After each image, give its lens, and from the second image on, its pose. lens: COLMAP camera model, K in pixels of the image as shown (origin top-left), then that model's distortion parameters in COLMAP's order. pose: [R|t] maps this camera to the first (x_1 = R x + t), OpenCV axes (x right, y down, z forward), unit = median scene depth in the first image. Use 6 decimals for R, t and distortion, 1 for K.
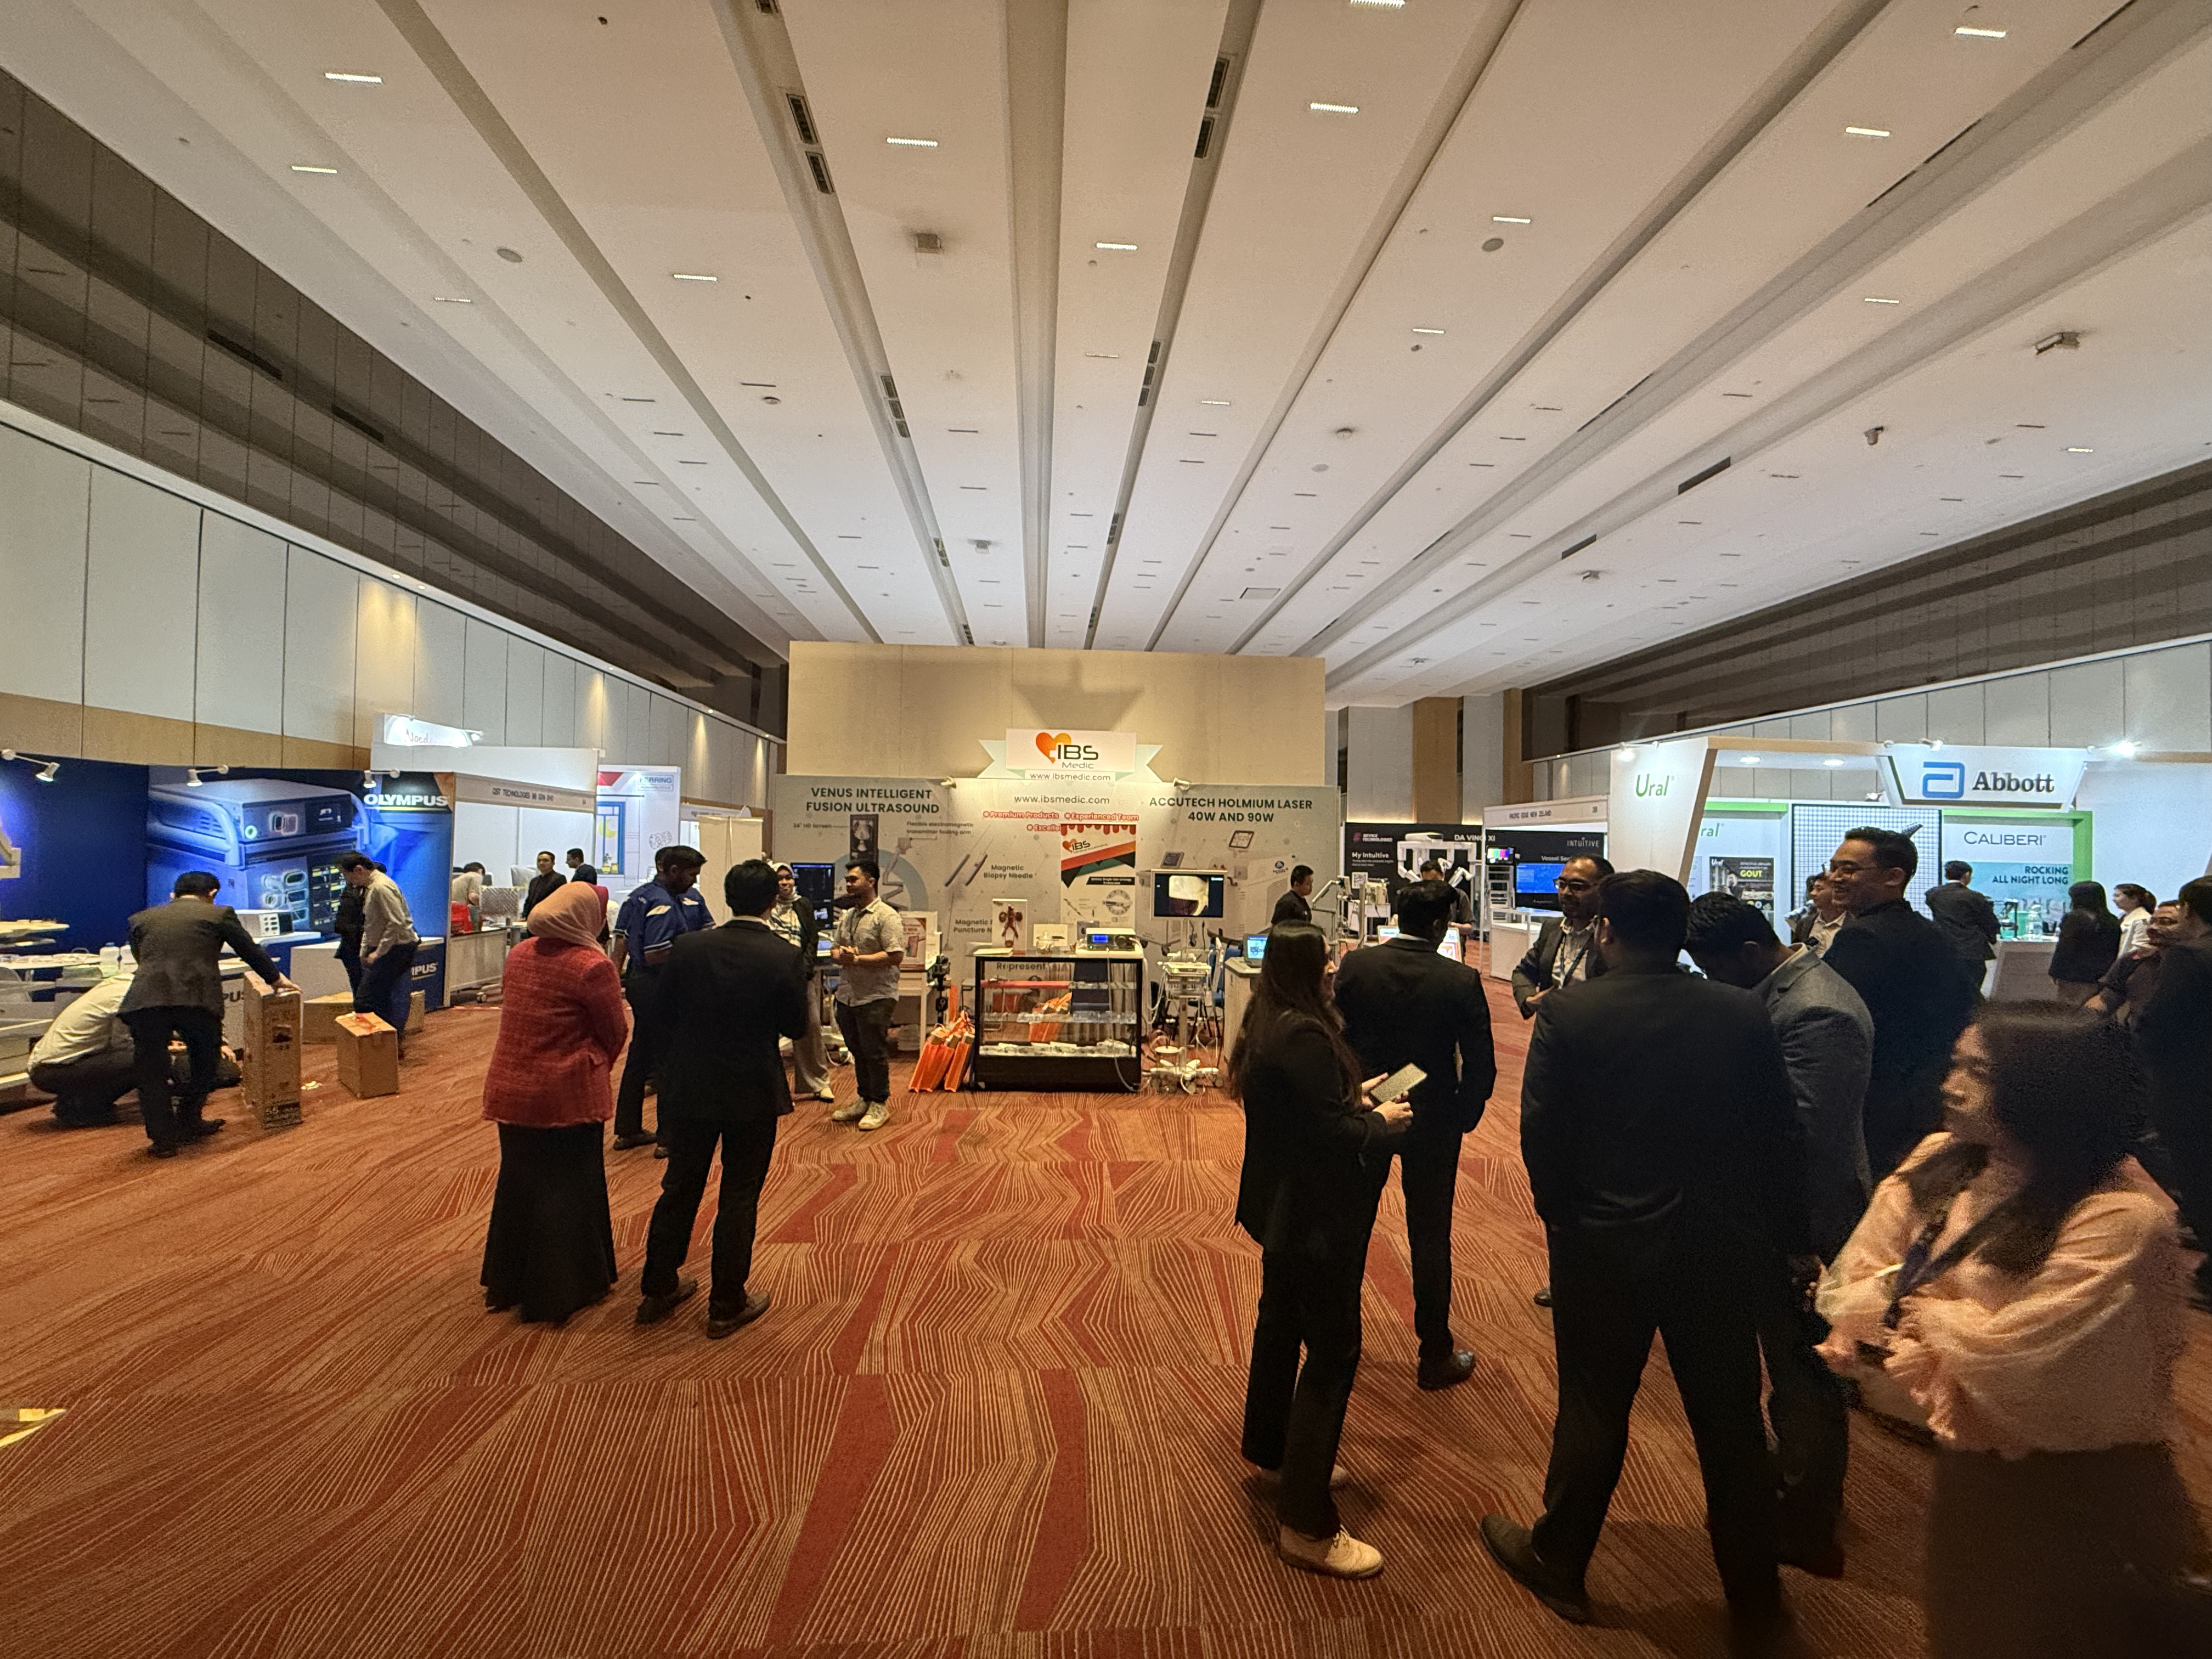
lens RADIAL K [[889.2, 0, 1106.0], [0, 889.2, 829.5], [0, 0, 1]] dist [0.000063, 0.000000]
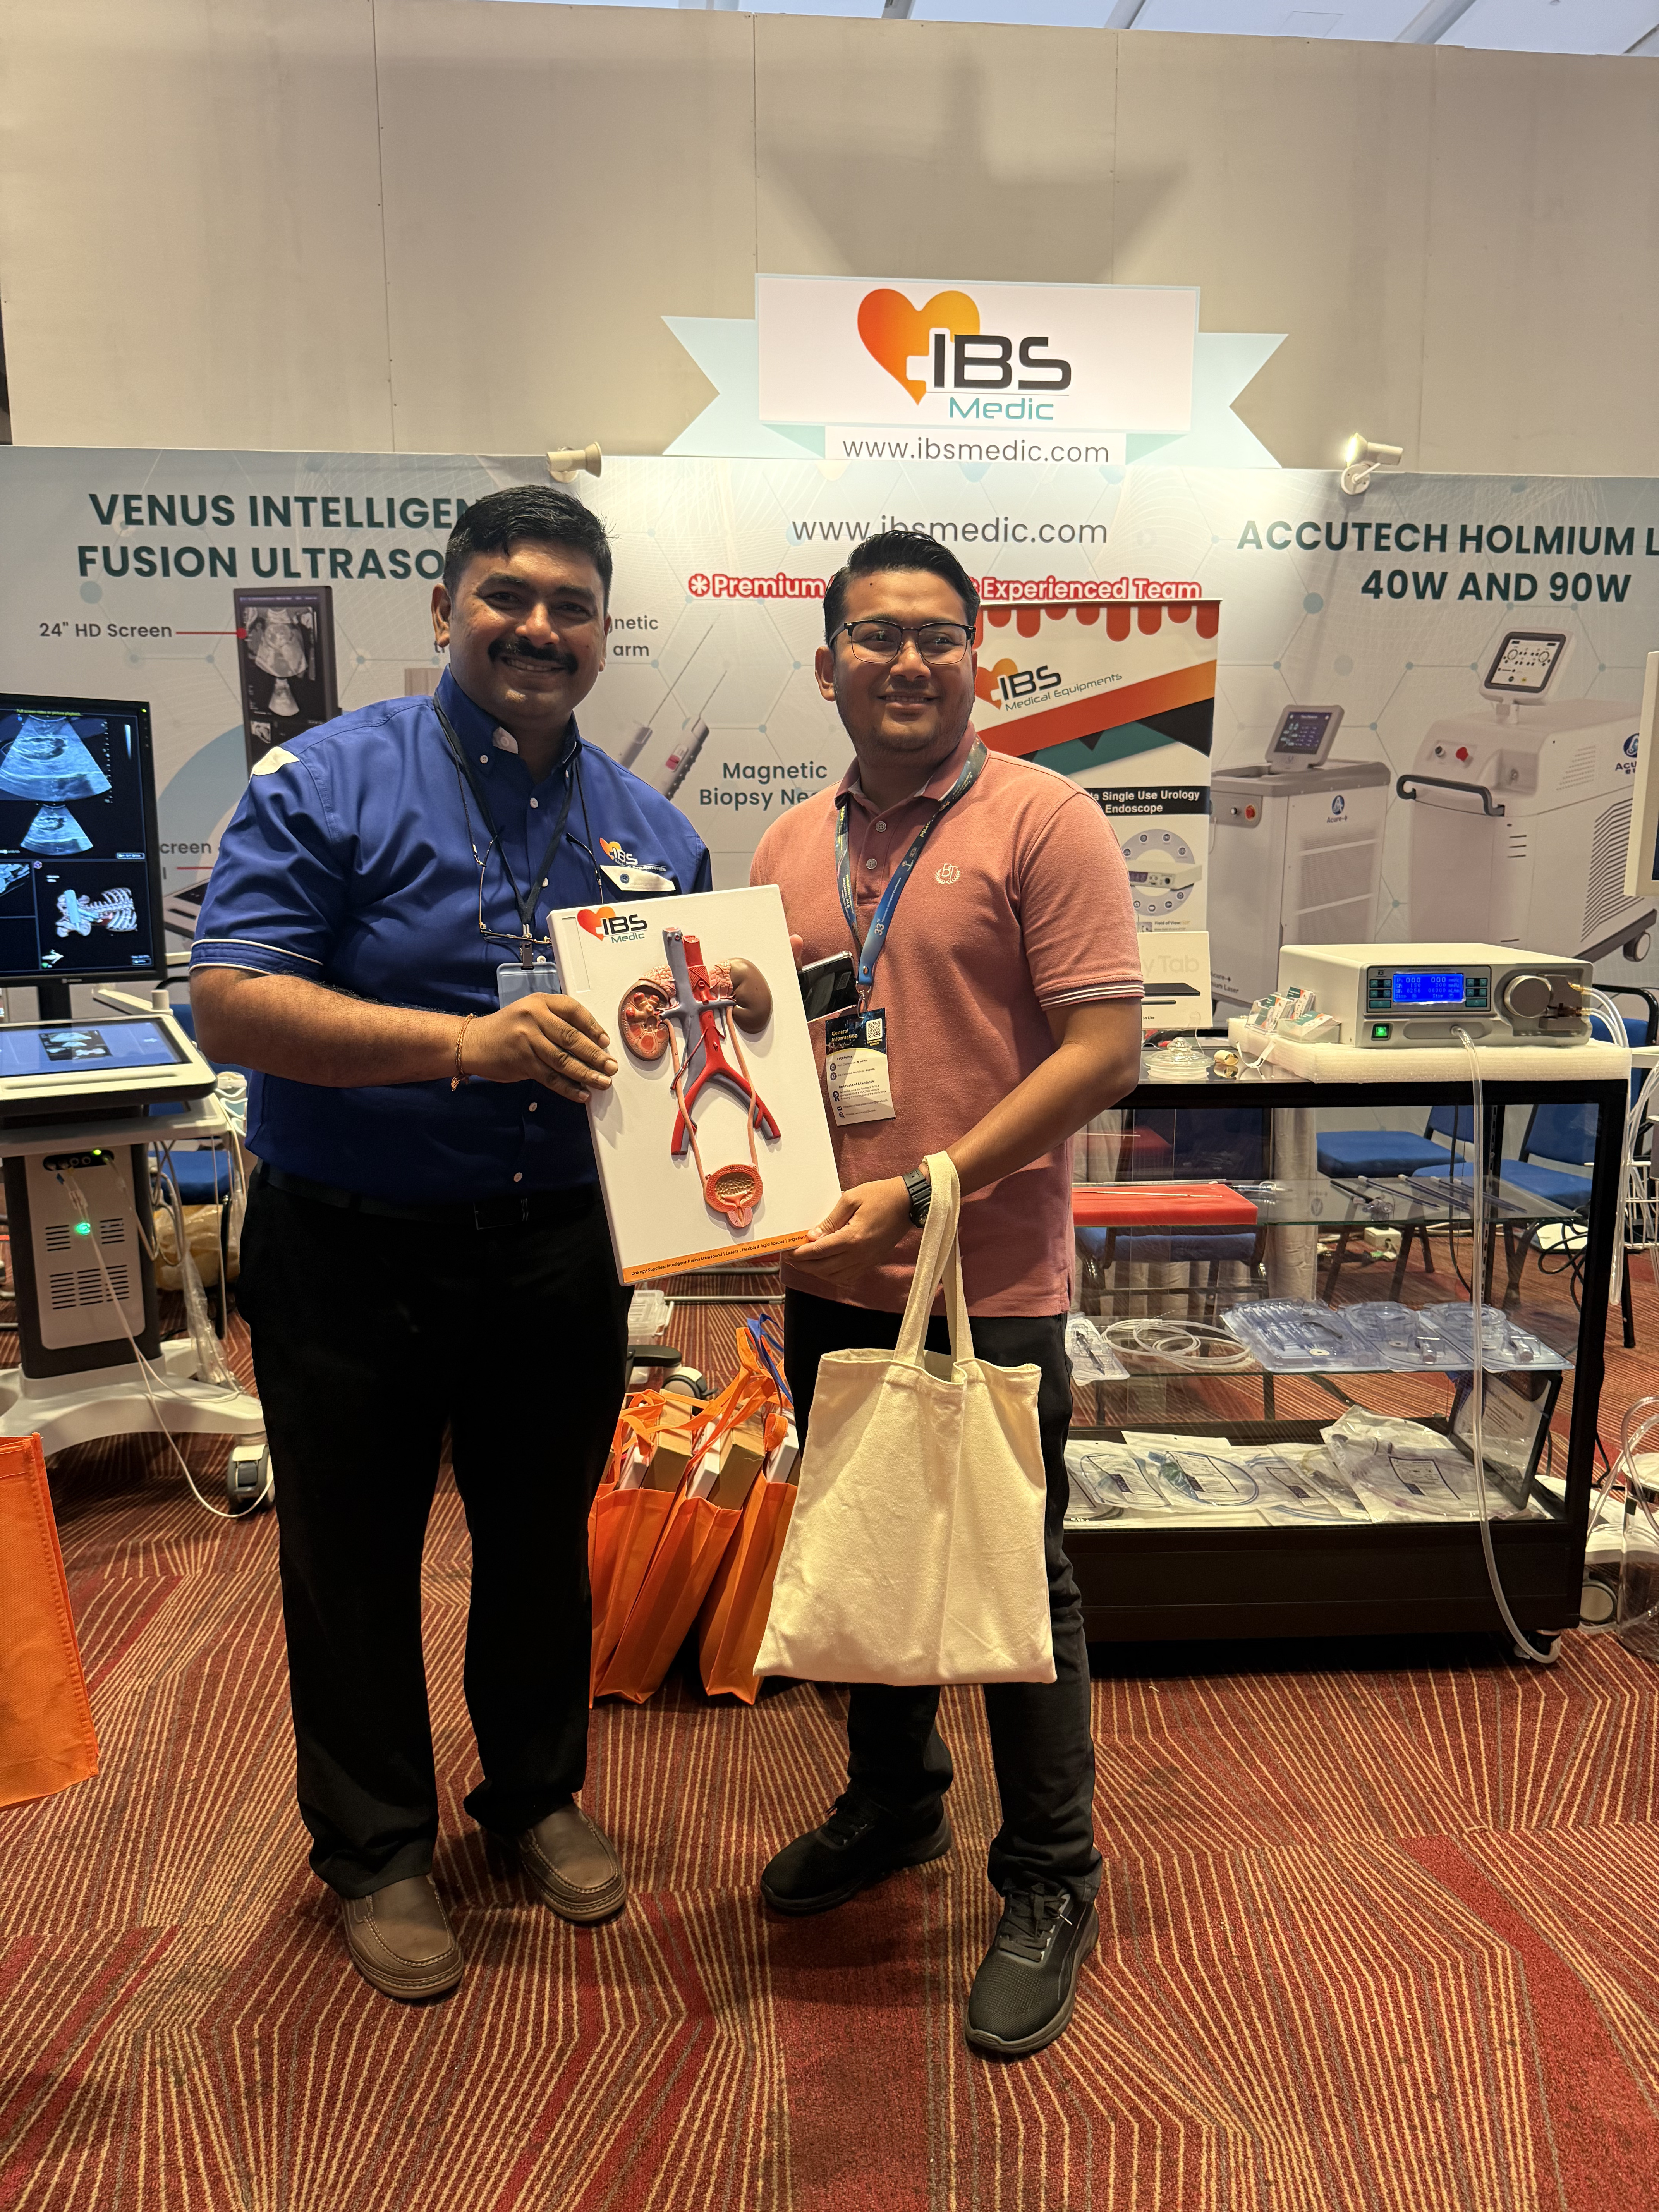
lens RADIAL K [[1576.7, 0, 822.8], [0, 1576.7, 1107.2], [0, 0, 1]] dist [0.008351, -0.017774]
pose [[0.999431, -0.024773, 0.022897, -0.110337], [0.019922, 0.981189, 0.192018, 0.054262], [-0.027223, -0.191453, 0.981124, 0.453036]]
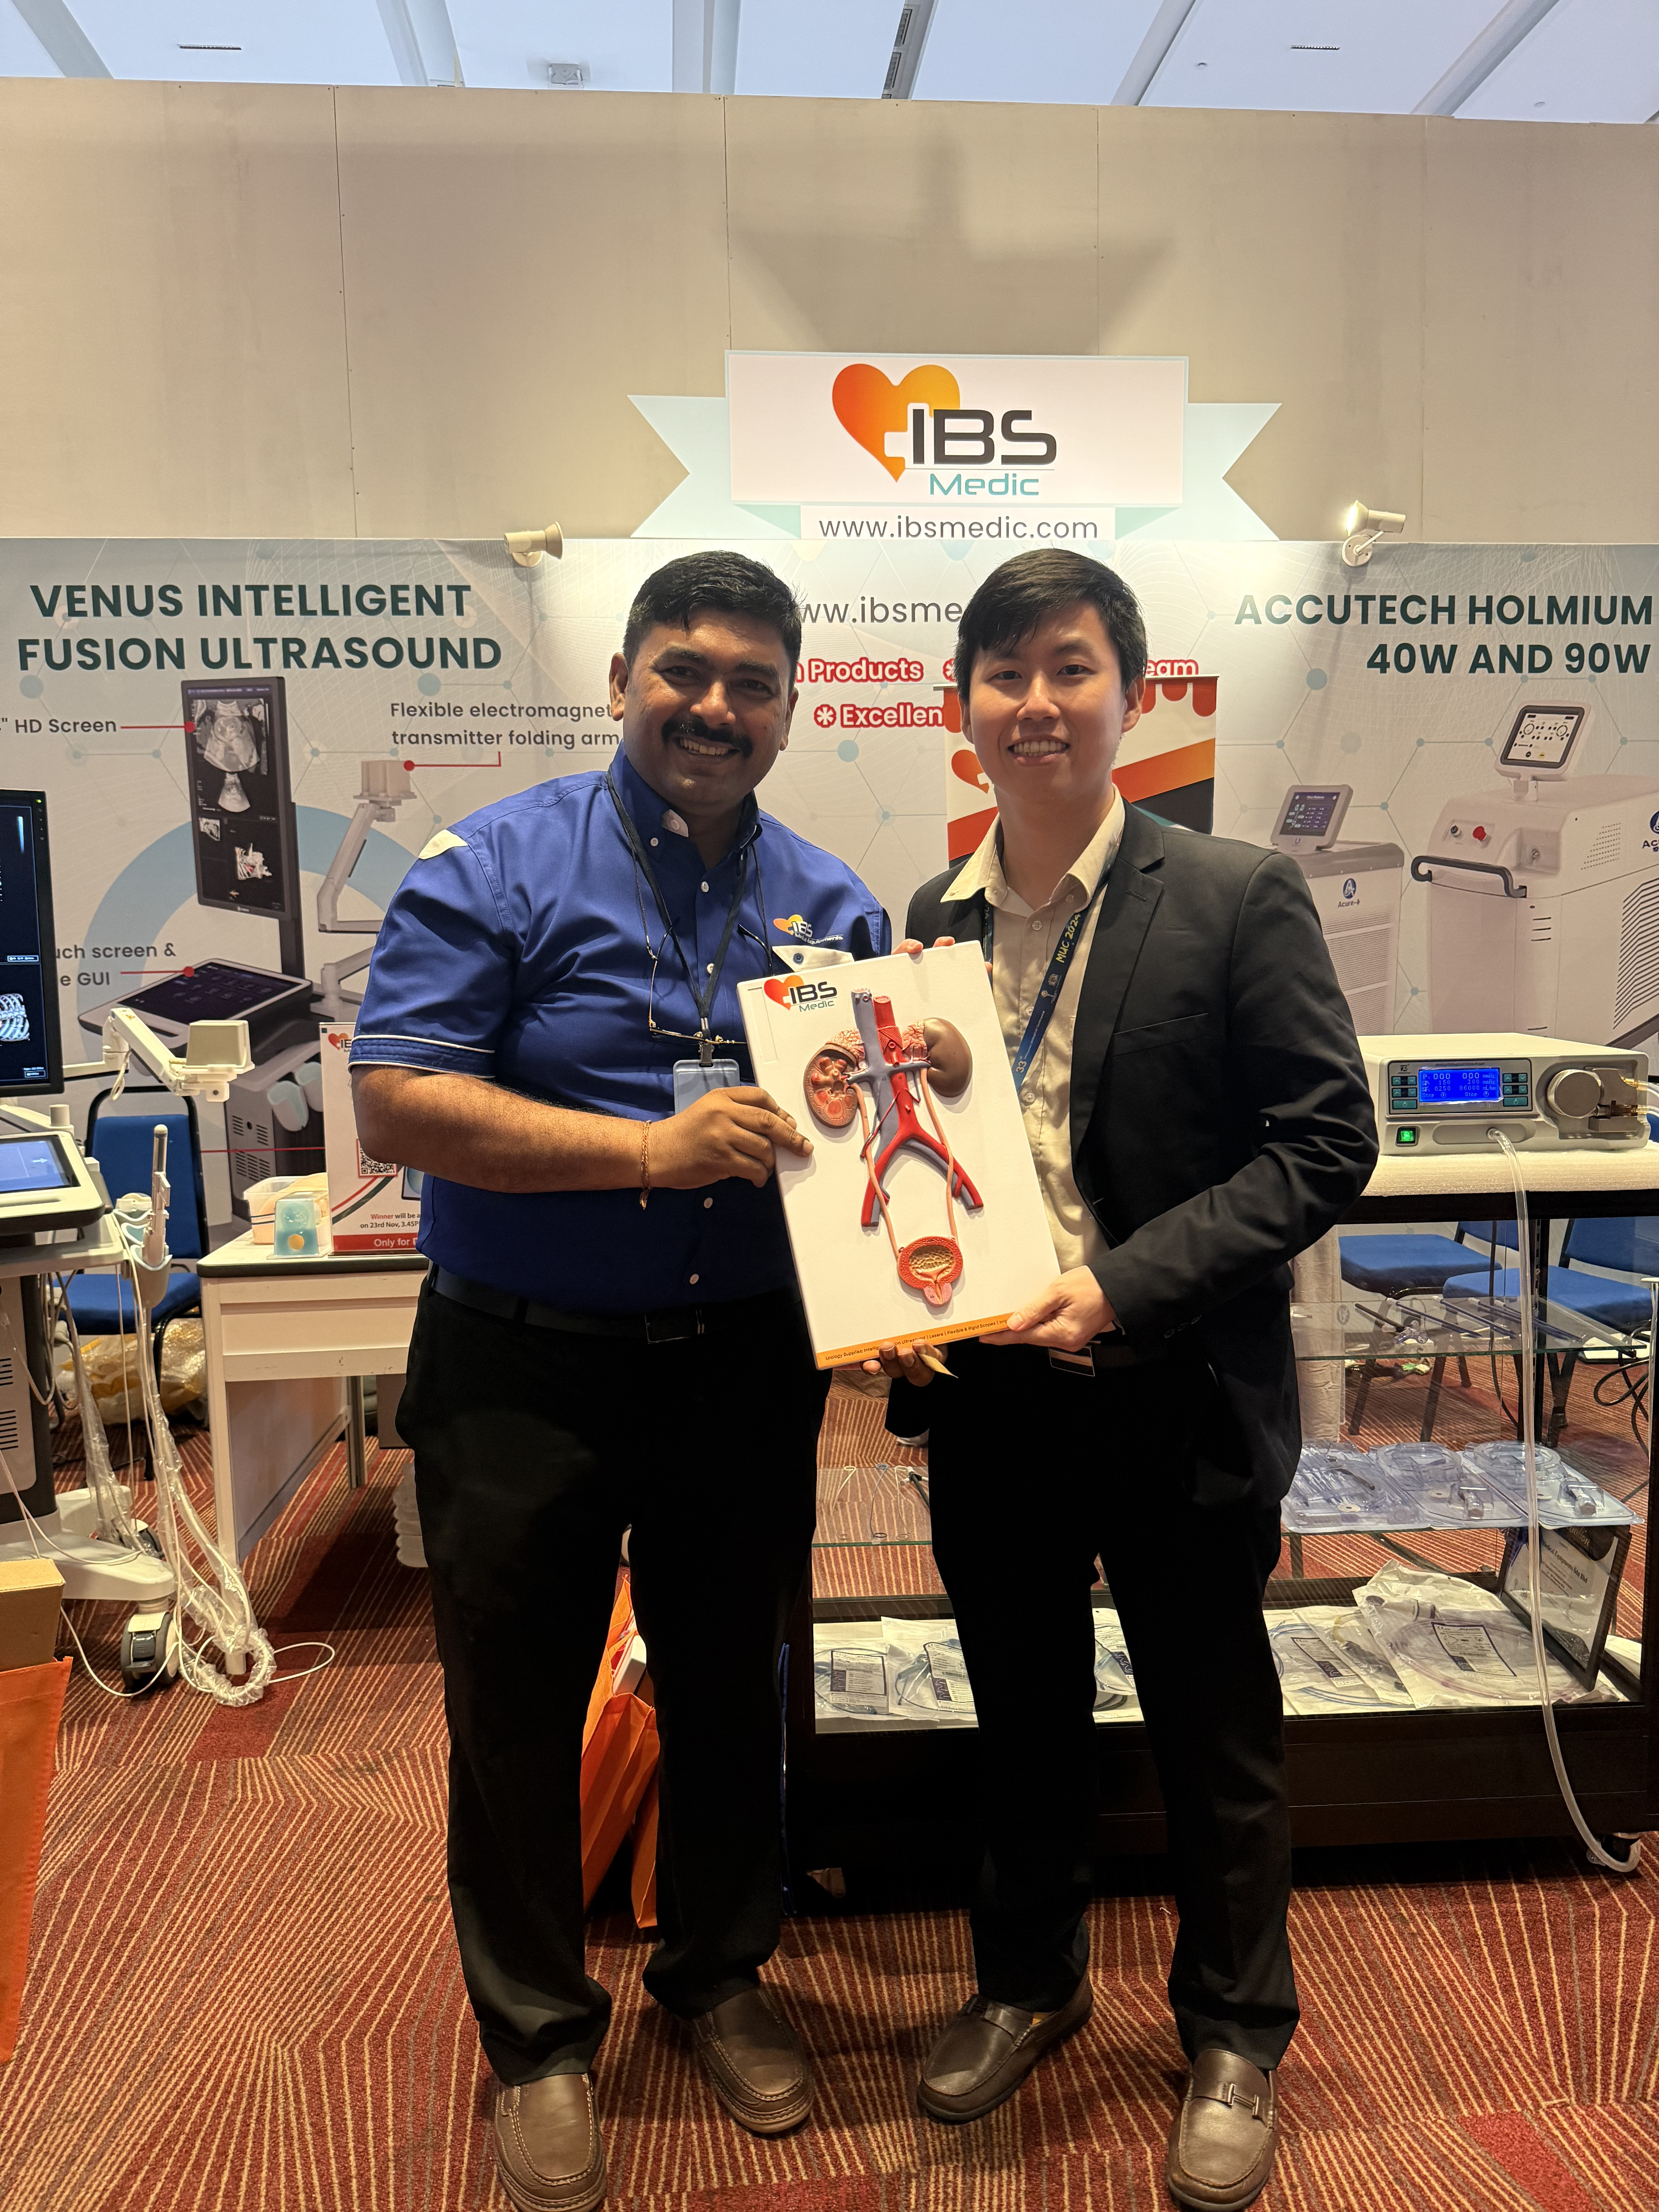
lens RADIAL K [[1577.5, 0, 829.5], [0, 1577.5, 1113.7], [0, 0, 1]] dist [0.004555, -0.010906]
pose [[0.999164, -0.037507, 0.016291, -0.098045], [0.034962, 0.990170, 0.135429, 0.057192], [-0.021210, -0.134746, 0.990653, 0.486886]]
